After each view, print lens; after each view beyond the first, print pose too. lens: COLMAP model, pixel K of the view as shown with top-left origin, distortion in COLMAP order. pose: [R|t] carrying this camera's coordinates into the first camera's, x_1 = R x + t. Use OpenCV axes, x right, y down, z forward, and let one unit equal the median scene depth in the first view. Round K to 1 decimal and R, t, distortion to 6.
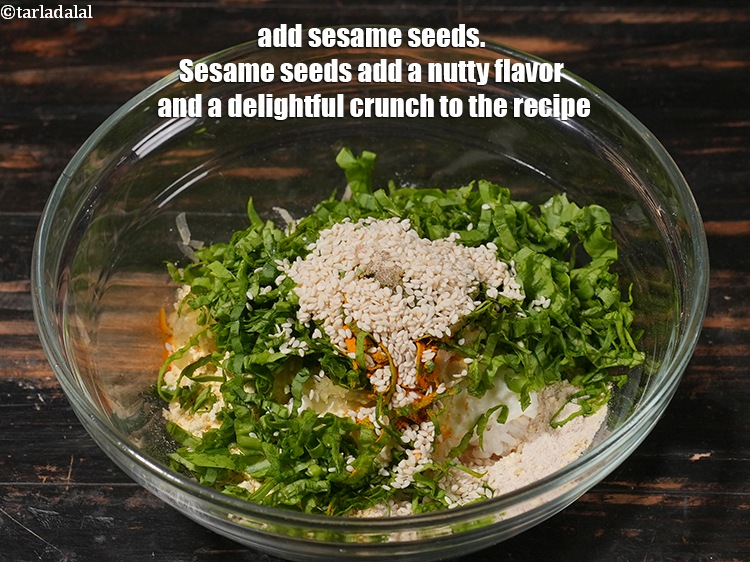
lens RADIAL K [[1920.5, 0, 376.3], [0, 1920.5, 276.3], [0, 0, 1]] dist [0.112546, 0.000000]
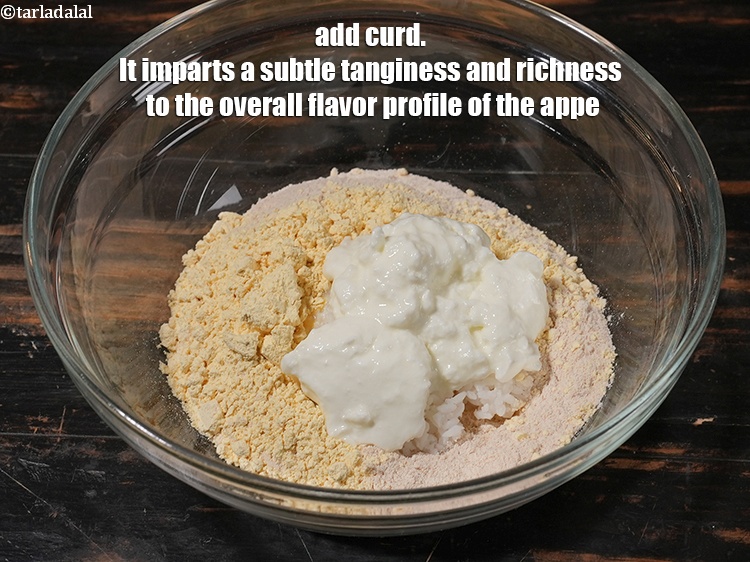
lens RADIAL K [[1722.7, 0, 386.4], [0, 1722.7, 272.6], [0, 0, 1]] dist [0.050276, 0.000000]
pose [[0.999593, 0.024518, 0.014613, -0.008809], [-0.025094, 0.998858, 0.040664, -0.014425], [-0.013599, -0.041015, 0.999066, 0.123834]]
